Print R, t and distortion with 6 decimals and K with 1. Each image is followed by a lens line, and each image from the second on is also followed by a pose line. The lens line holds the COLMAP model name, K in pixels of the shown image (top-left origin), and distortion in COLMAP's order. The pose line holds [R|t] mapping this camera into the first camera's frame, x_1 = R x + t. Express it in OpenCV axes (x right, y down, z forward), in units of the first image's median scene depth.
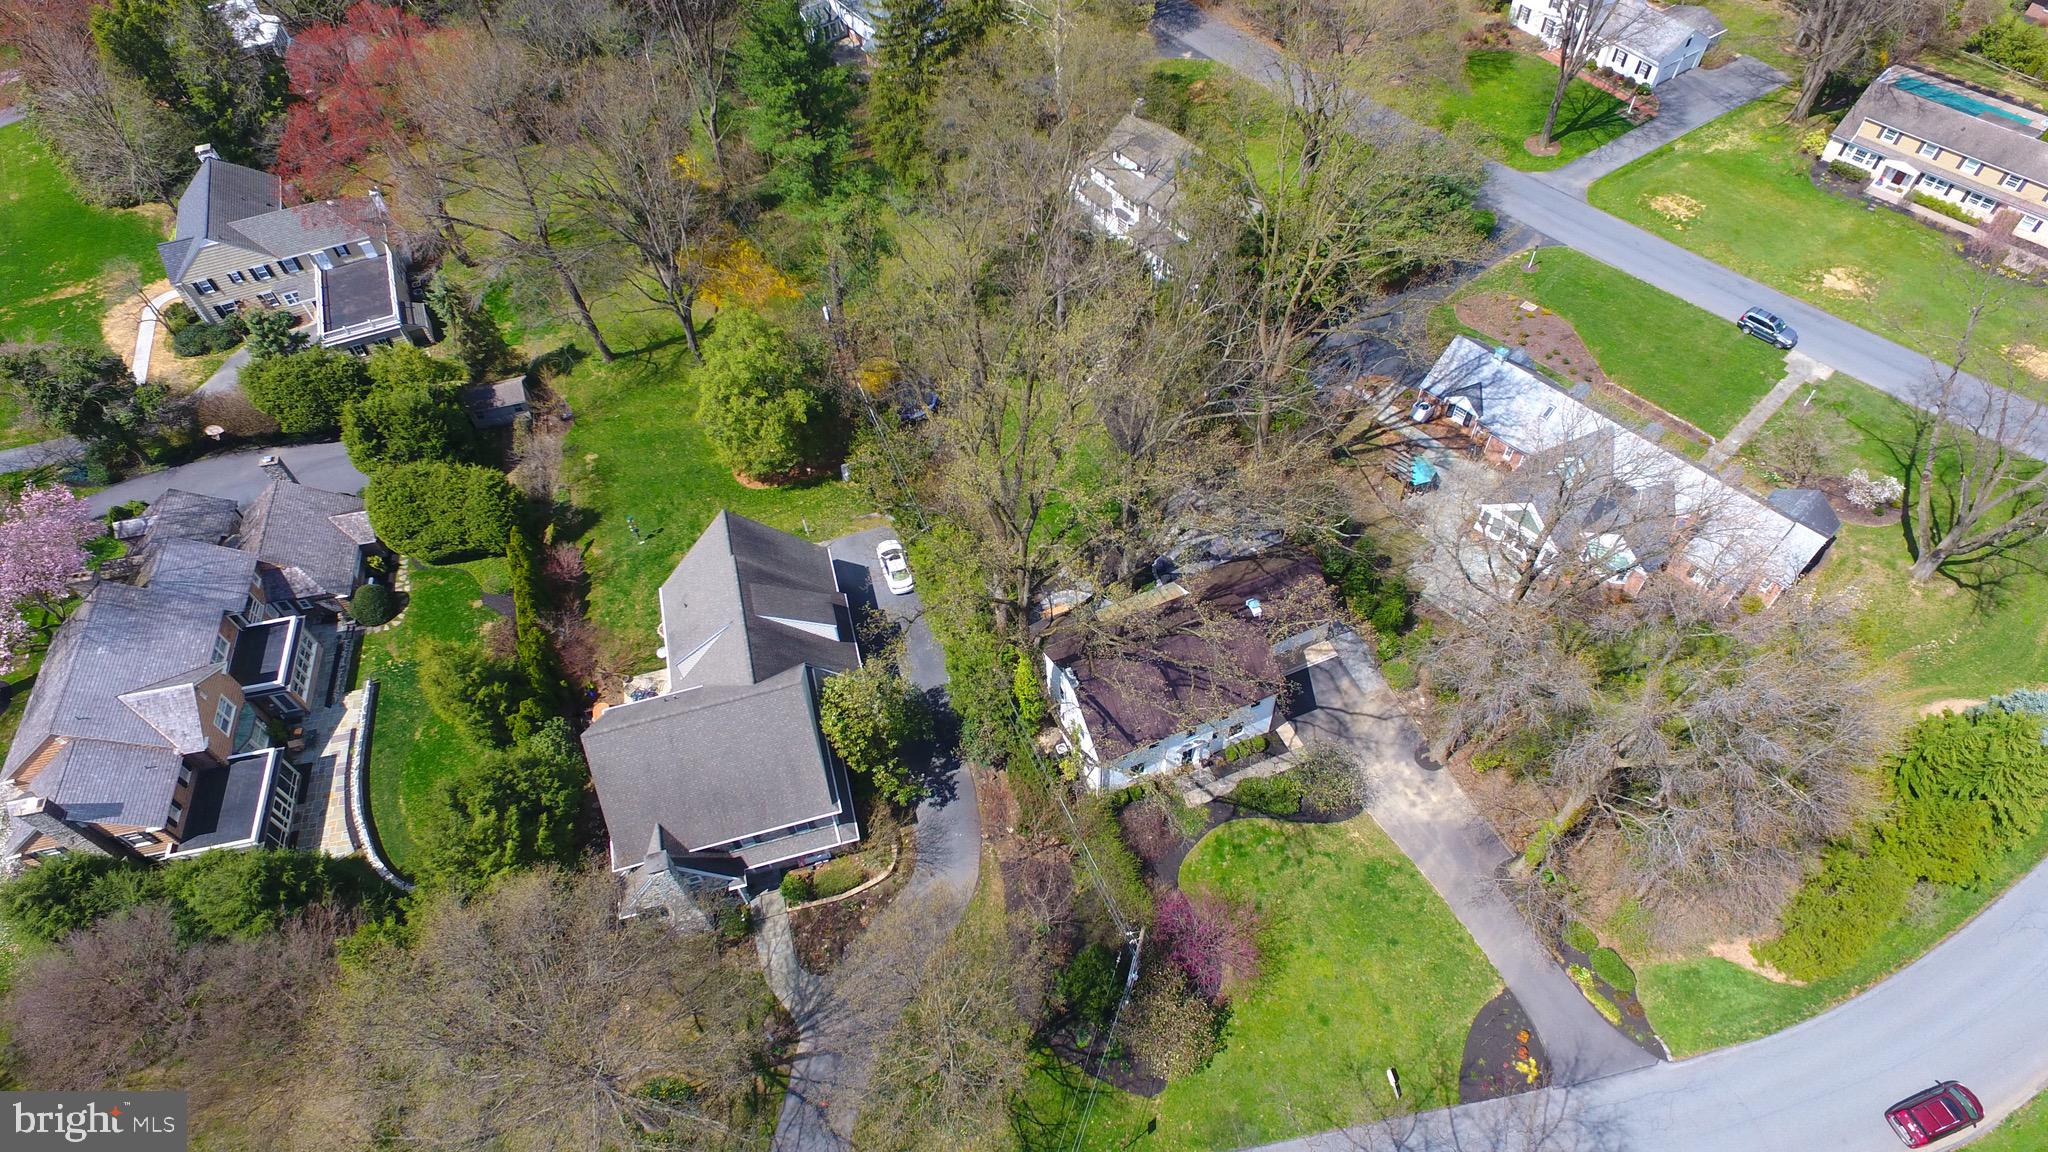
lens RADIAL K [[1191.6, 0, 1033.2], [0, 1191.6, 569.6], [0, 0, 1]] dist [-0.007484, 0.013171]
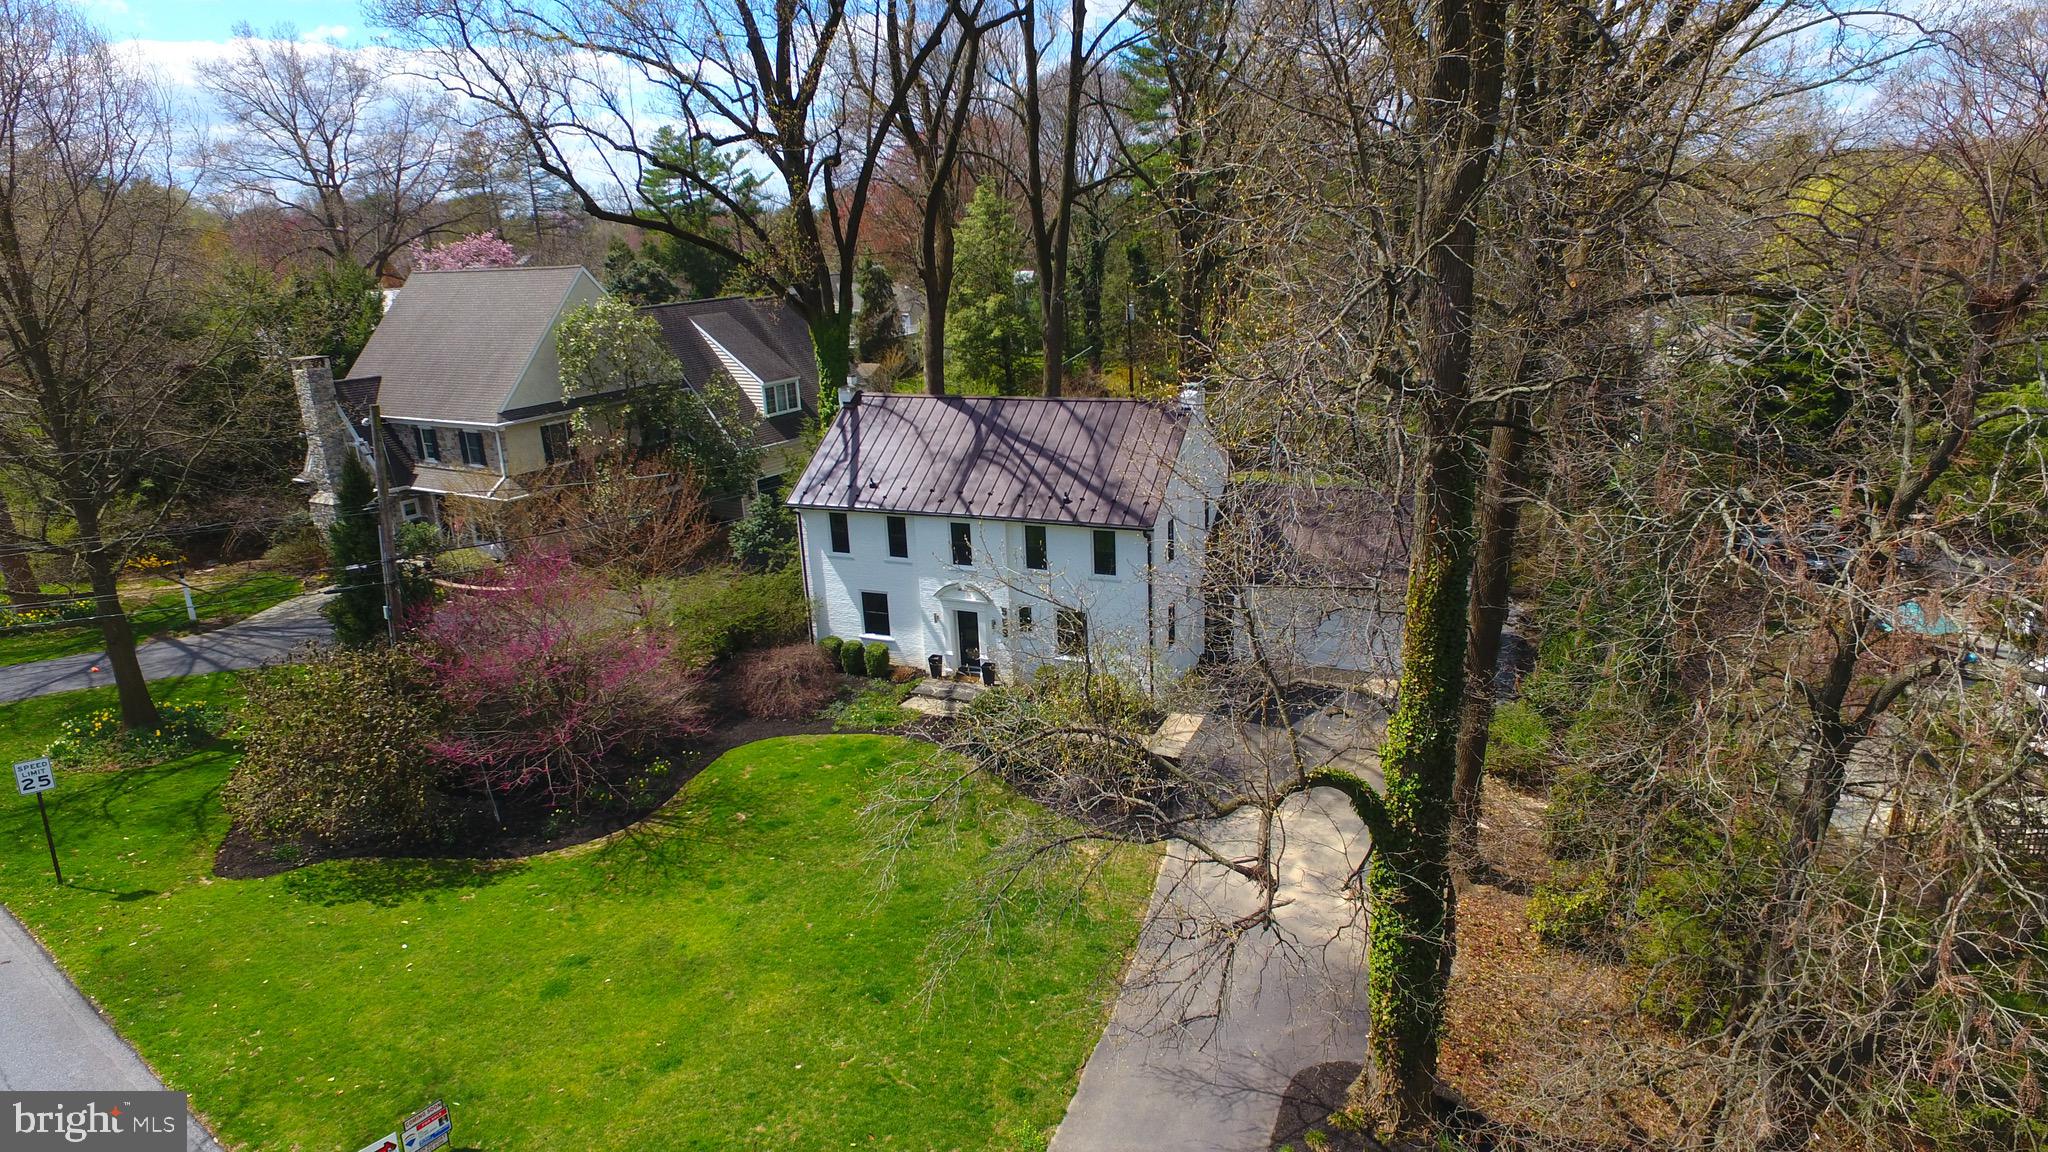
lens RADIAL K [[1191.6, 0, 1023.8], [0, 1191.6, 565.9], [0, 0, 1]] dist [-0.007484, 0.013171]
pose [[0.679488, 0.210234, -0.702921, 0.377701], [-0.565777, 0.760109, -0.319579, 0.214451], [0.467110, 0.614846, 0.635431, 0.515383]]
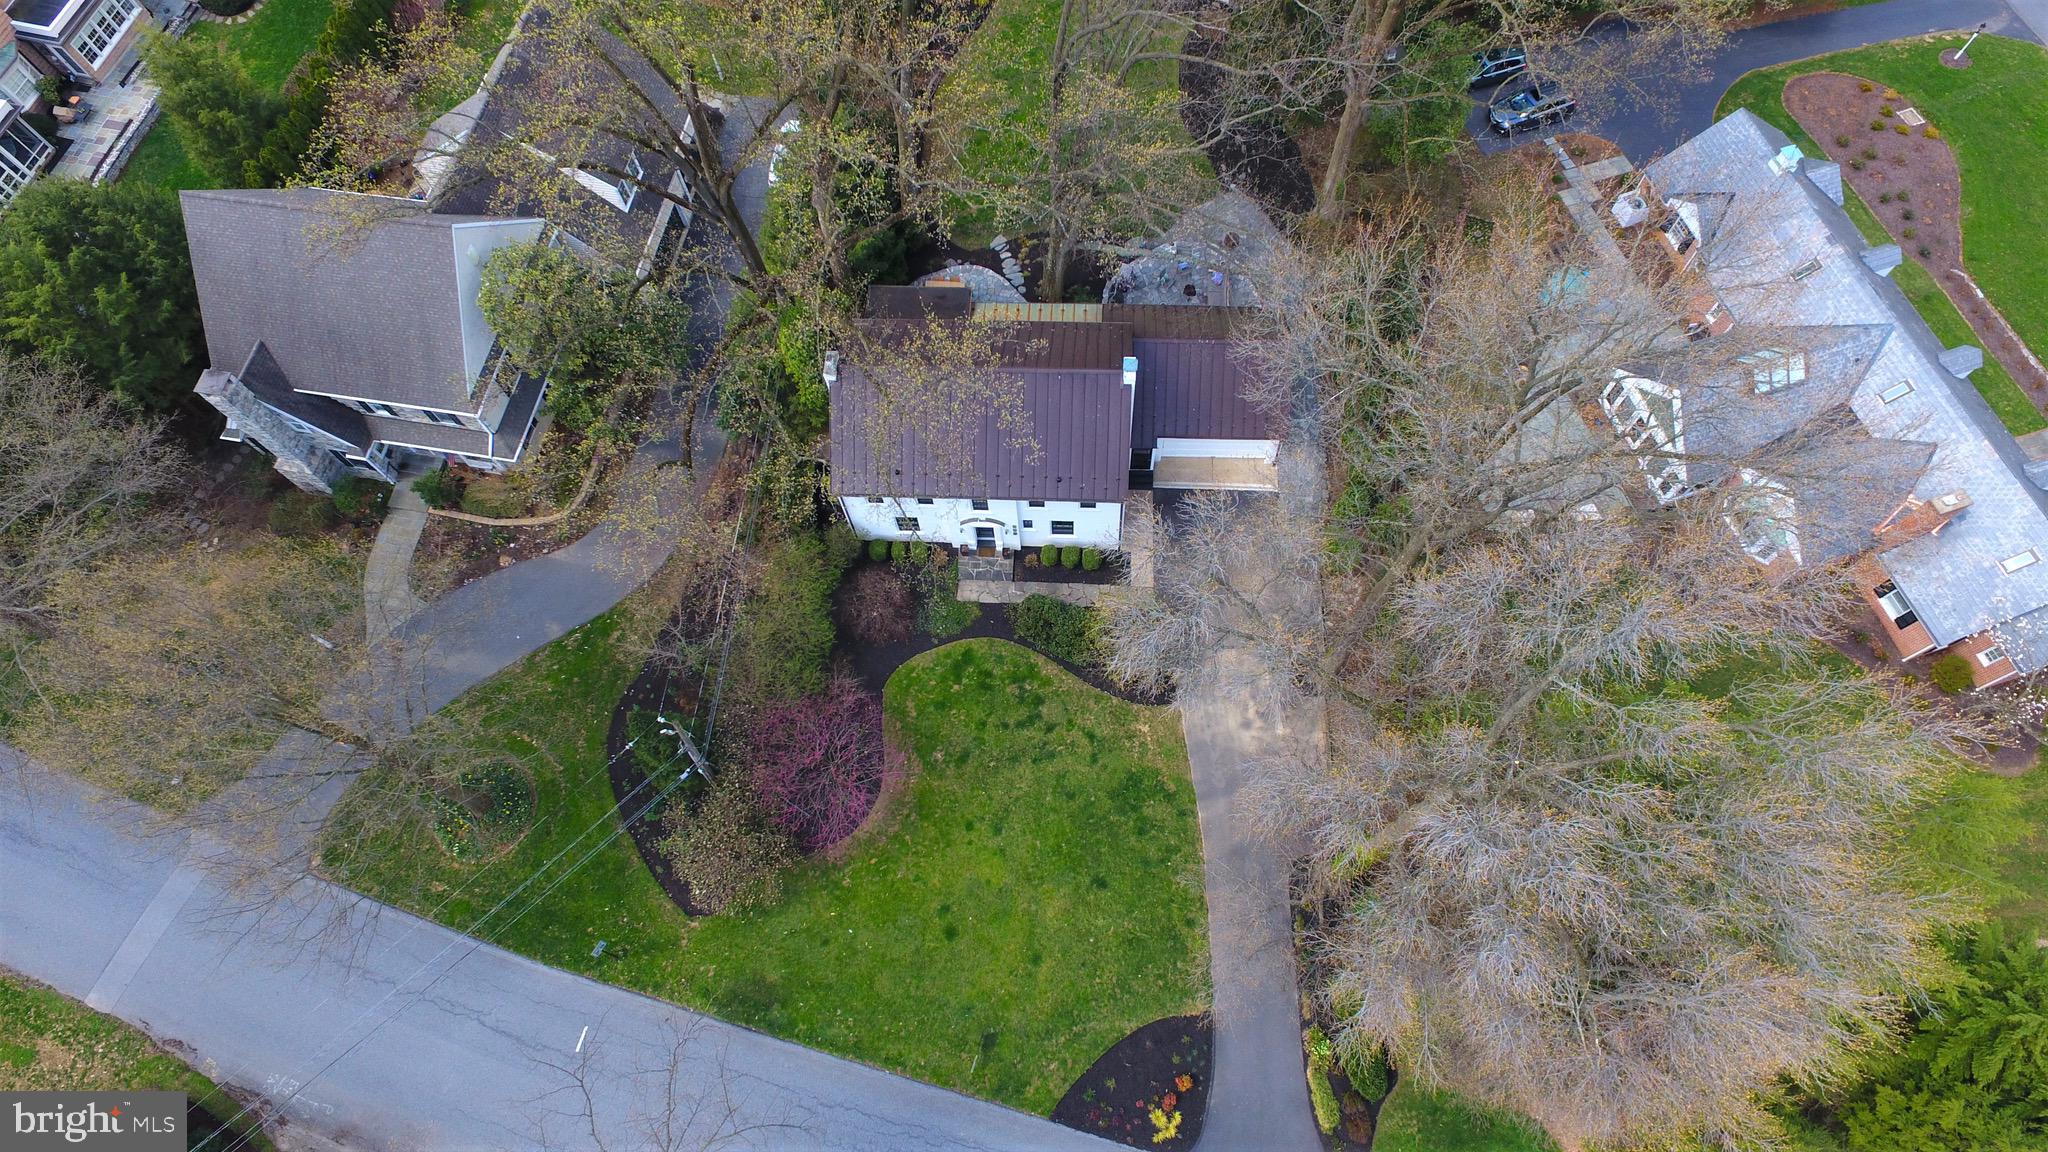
lens RADIAL K [[1191.6, 0, 1025.9], [0, 1191.6, 567.9], [0, 0, 1]] dist [-0.007484, 0.013171]
pose [[0.900338, 0.397116, -0.178018, 0.220505], [-0.339570, 0.896888, 0.283344, -0.028835], [0.272182, -0.194656, 0.942351, 0.250166]]
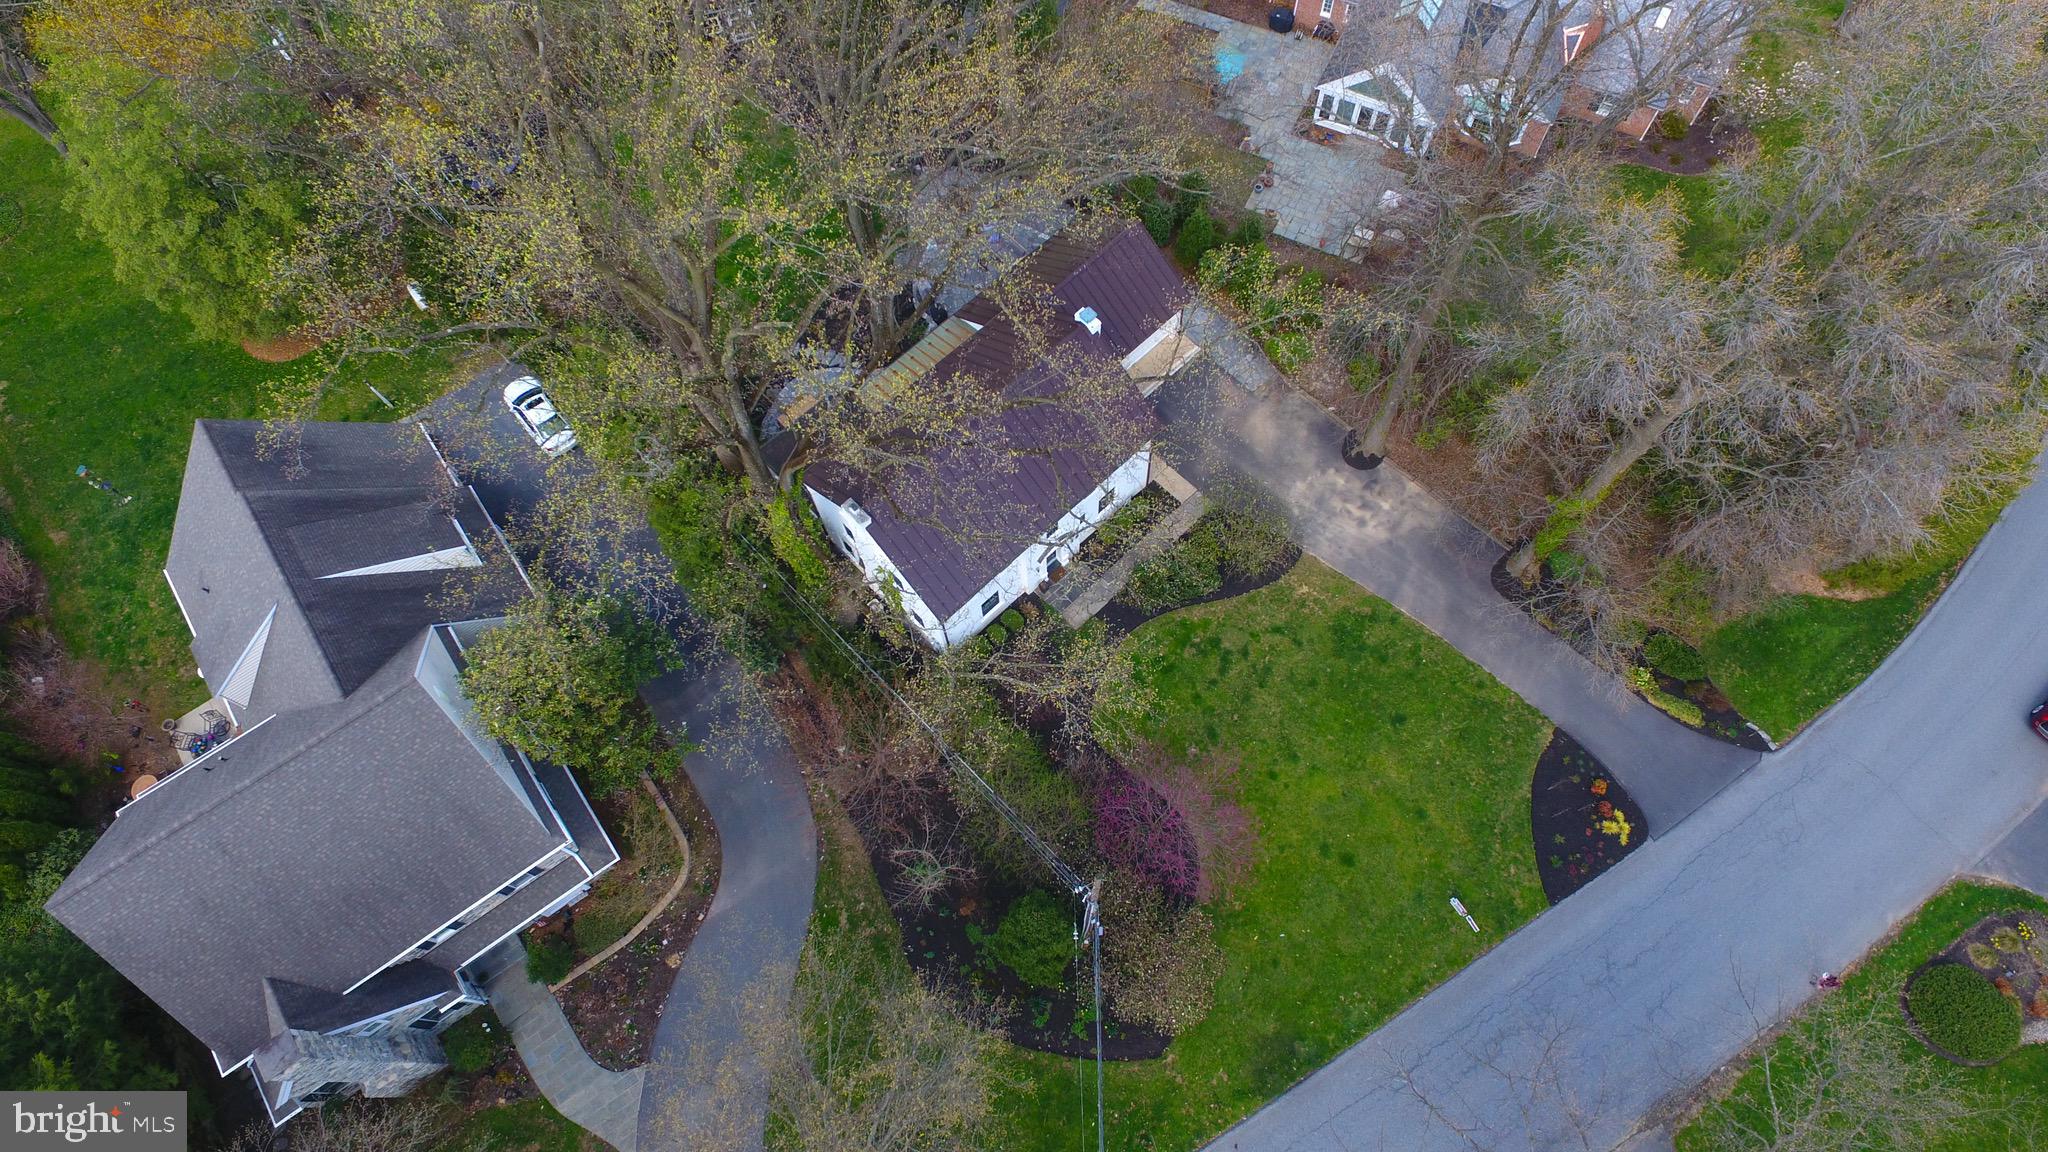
lens RADIAL K [[1191.6, 0, 1026.8], [0, 1191.6, 568.0], [0, 0, 1]] dist [-0.007484, 0.013171]
pose [[0.935637, -0.321760, 0.145099, 0.010898], [0.280628, 0.927463, 0.247103, -0.010282], [-0.214082, -0.190479, 0.958064, 0.261798]]
